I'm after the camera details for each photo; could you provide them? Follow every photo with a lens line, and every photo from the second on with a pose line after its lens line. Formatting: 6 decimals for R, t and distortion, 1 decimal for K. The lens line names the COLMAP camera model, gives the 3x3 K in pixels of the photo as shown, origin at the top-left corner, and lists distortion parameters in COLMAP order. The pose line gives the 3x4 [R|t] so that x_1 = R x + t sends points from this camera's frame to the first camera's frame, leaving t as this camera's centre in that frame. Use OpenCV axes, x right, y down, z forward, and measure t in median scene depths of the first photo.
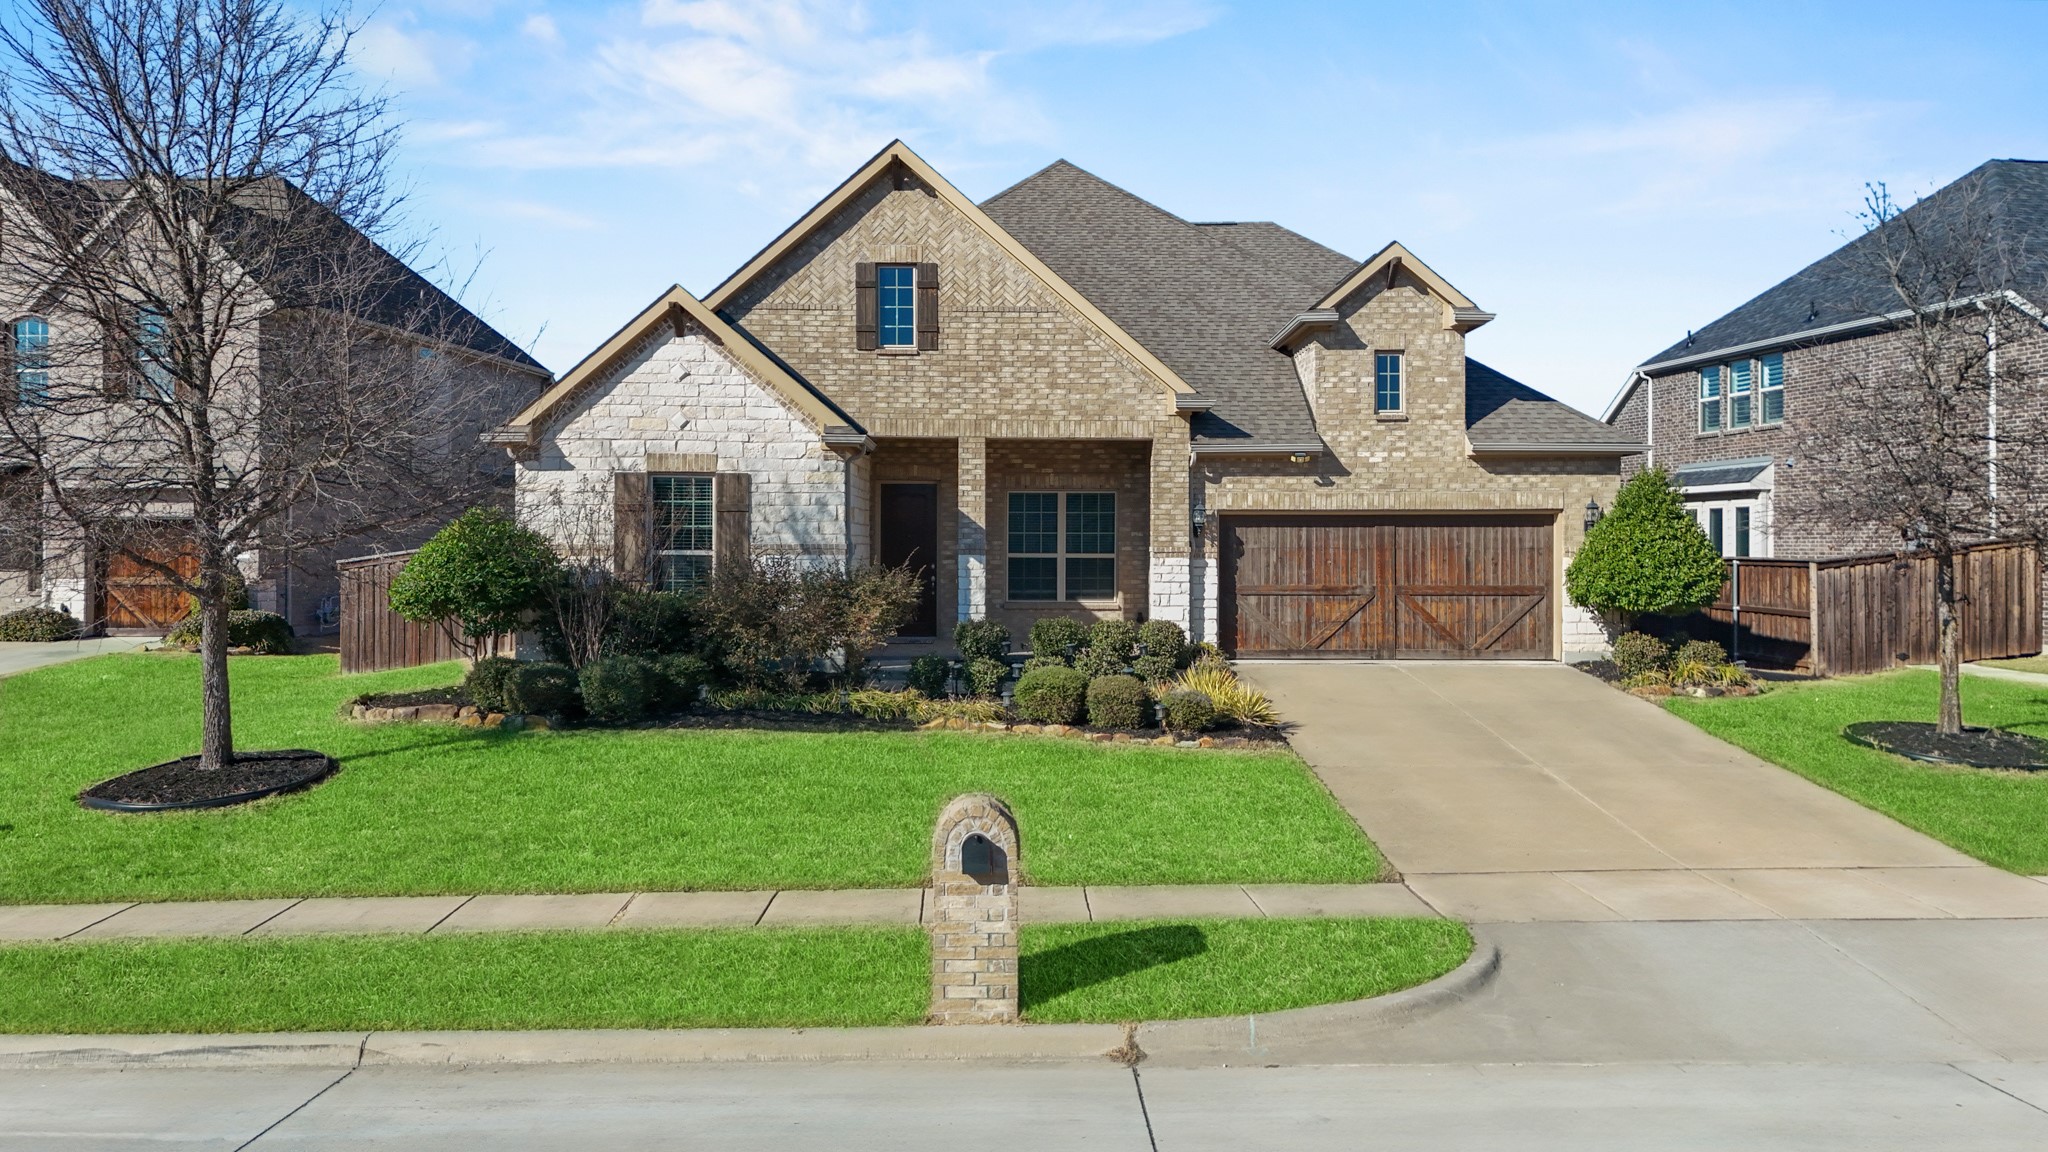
lens RADIAL K [[1451.3, 0, 1024.0], [0, 1451.3, 576.0], [0, 0, 1]] dist [0.064009, -0.001870]
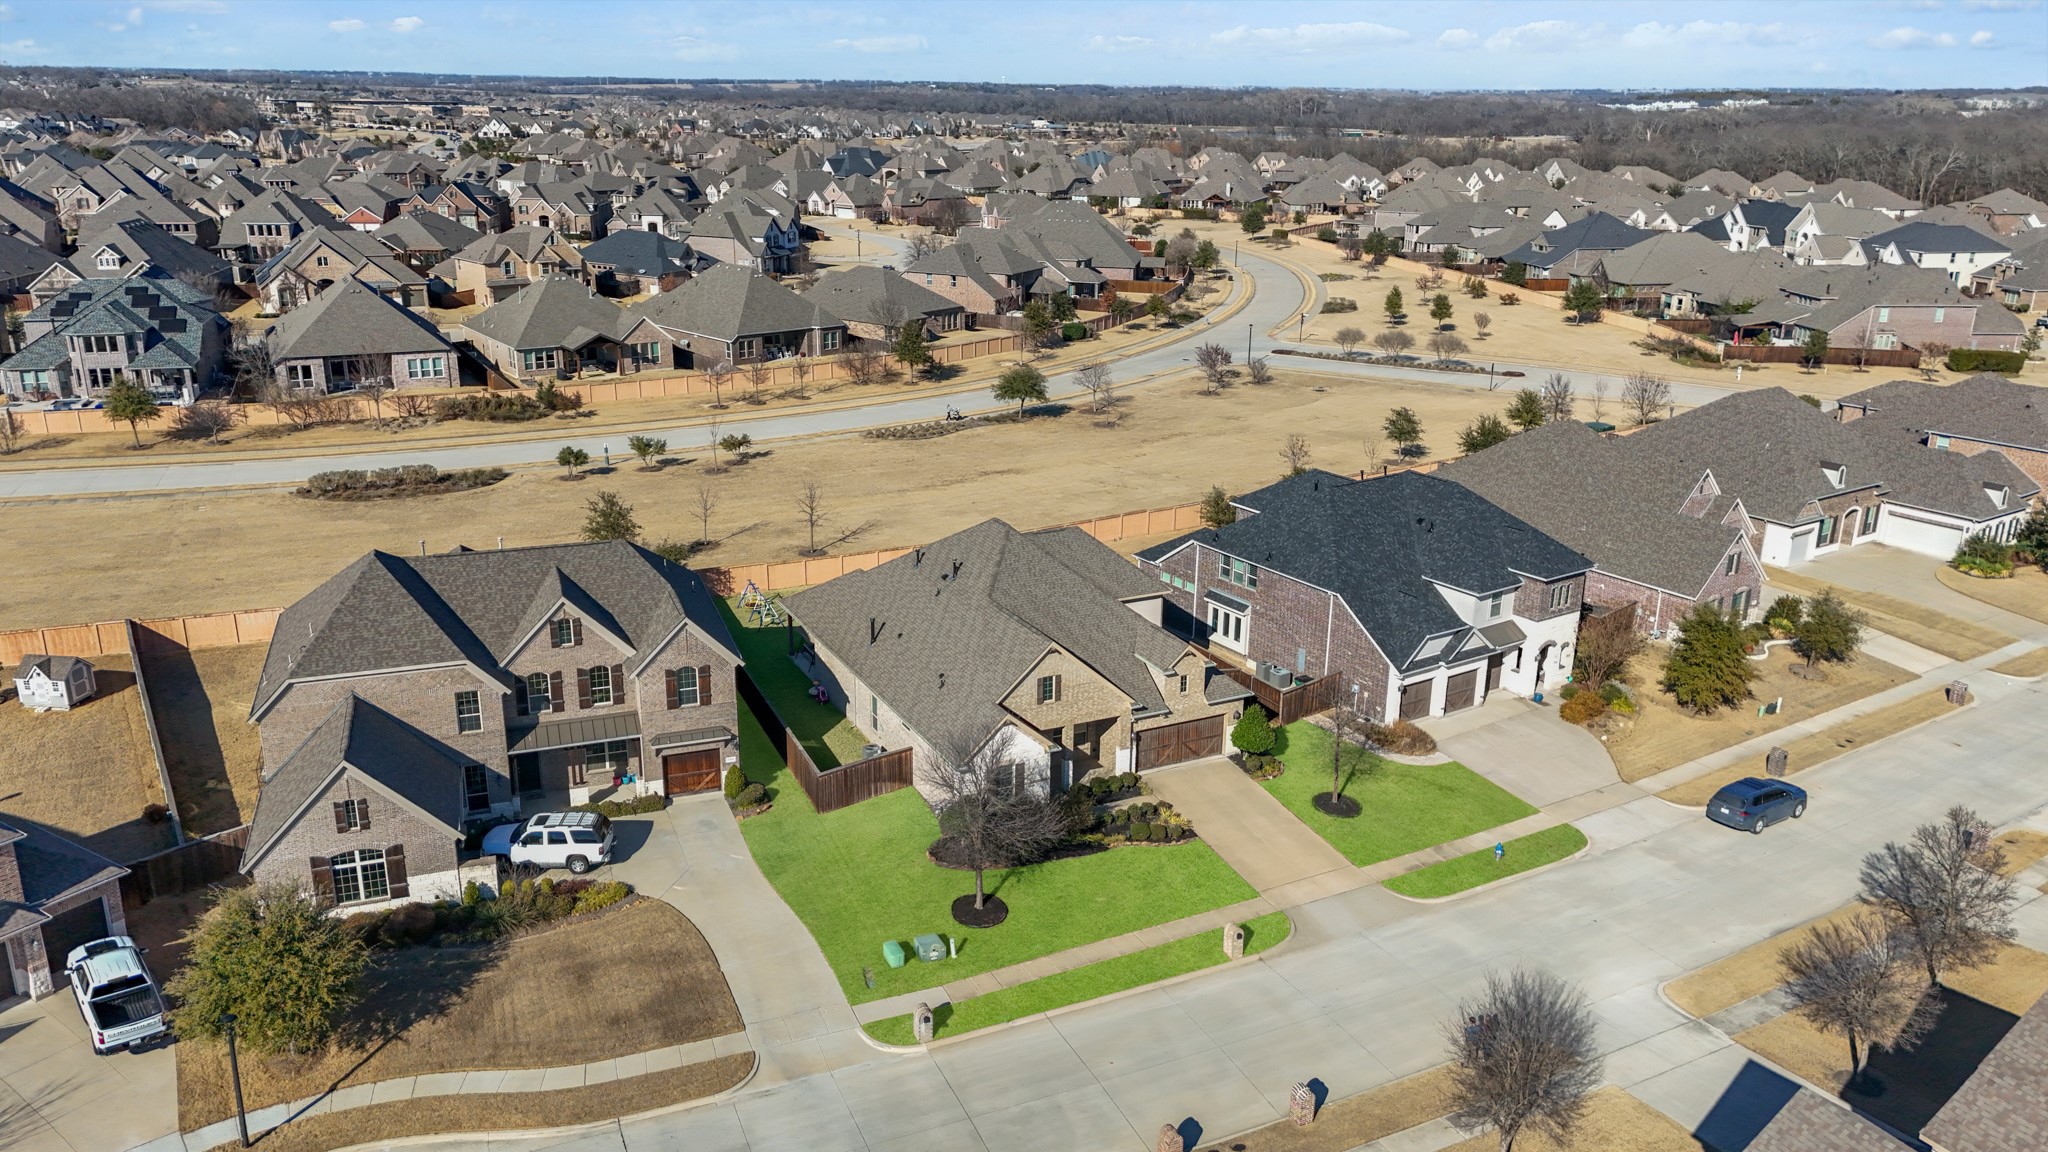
lens RADIAL K [[1451.3, 0, 1024.0], [0, 1451.3, 576.0], [0, 0, 1]] dist [0.064009, -0.001870]
pose [[0.900975, -0.114899, 0.418380, -1.340942], [-0.009307, 0.958957, 0.283400, -1.238975], [-0.433770, -0.259230, 0.862927, -1.486689]]
